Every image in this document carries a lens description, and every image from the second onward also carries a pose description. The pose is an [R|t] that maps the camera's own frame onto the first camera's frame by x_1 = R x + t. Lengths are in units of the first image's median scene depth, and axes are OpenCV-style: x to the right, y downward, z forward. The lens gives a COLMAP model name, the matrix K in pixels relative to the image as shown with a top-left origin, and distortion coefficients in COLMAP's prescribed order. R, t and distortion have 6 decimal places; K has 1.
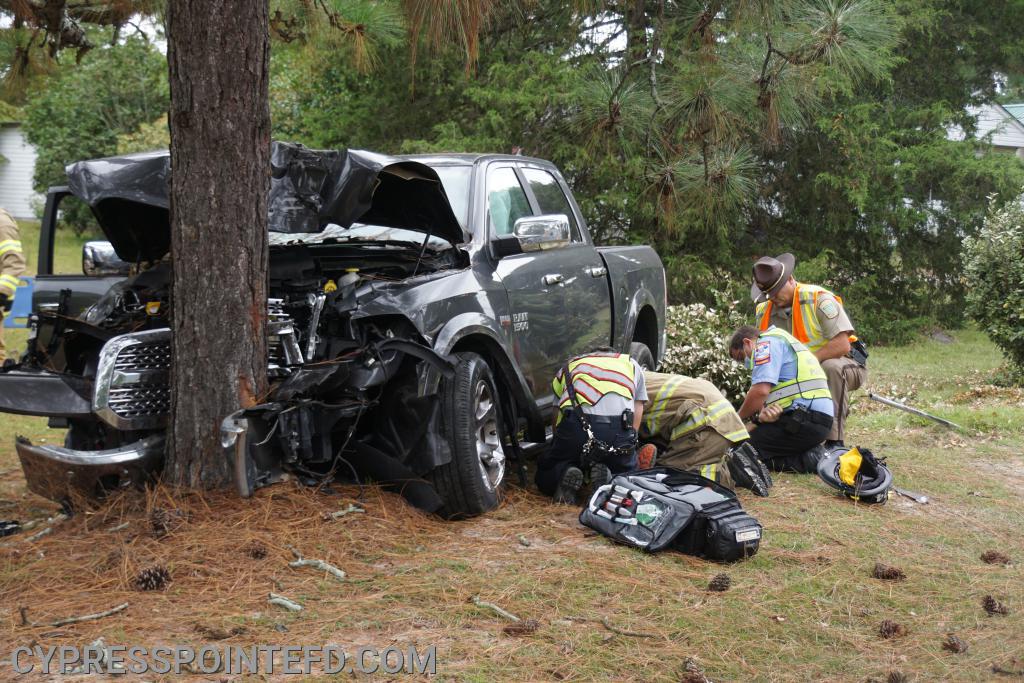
lens RADIAL K [[1786.9, 0, 511.6], [0, 1786.9, 319.6], [0, 0, 1]] dist [0.499553, 0.008877]
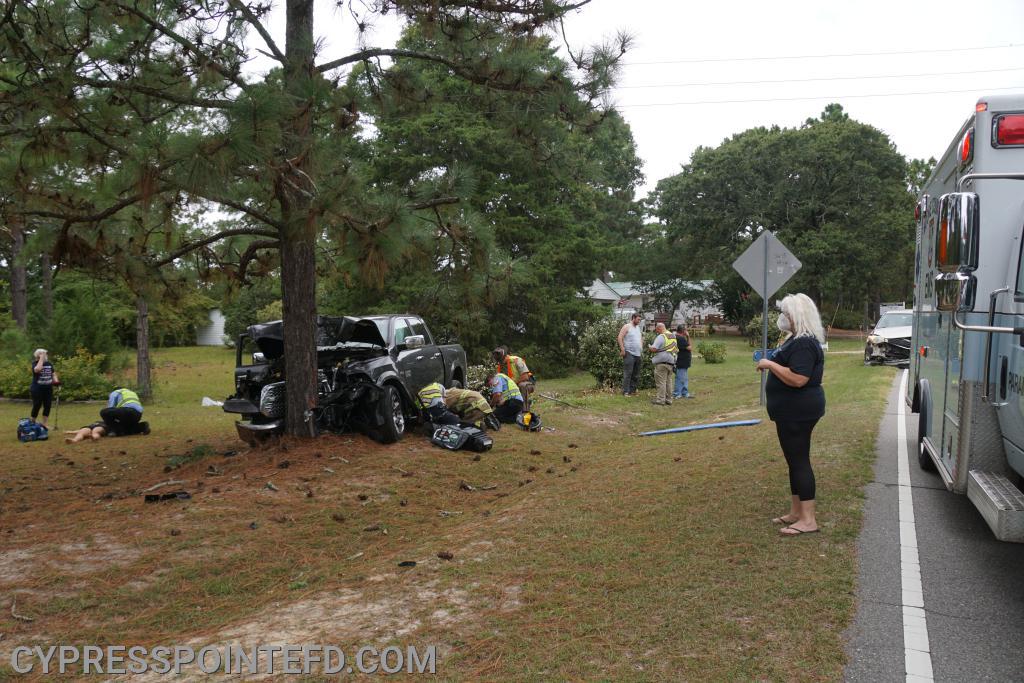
lens RADIAL K [[1010.7, 0, 512.0], [0, 1010.7, 341.5], [0, 0, 1]] dist [-0.001721, 0.000322]
pose [[0.997323, -0.046484, 0.056448, 0.081633], [0.048860, 0.997945, -0.041466, 0.024859], [-0.054405, 0.044113, 0.997544, -0.602757]]
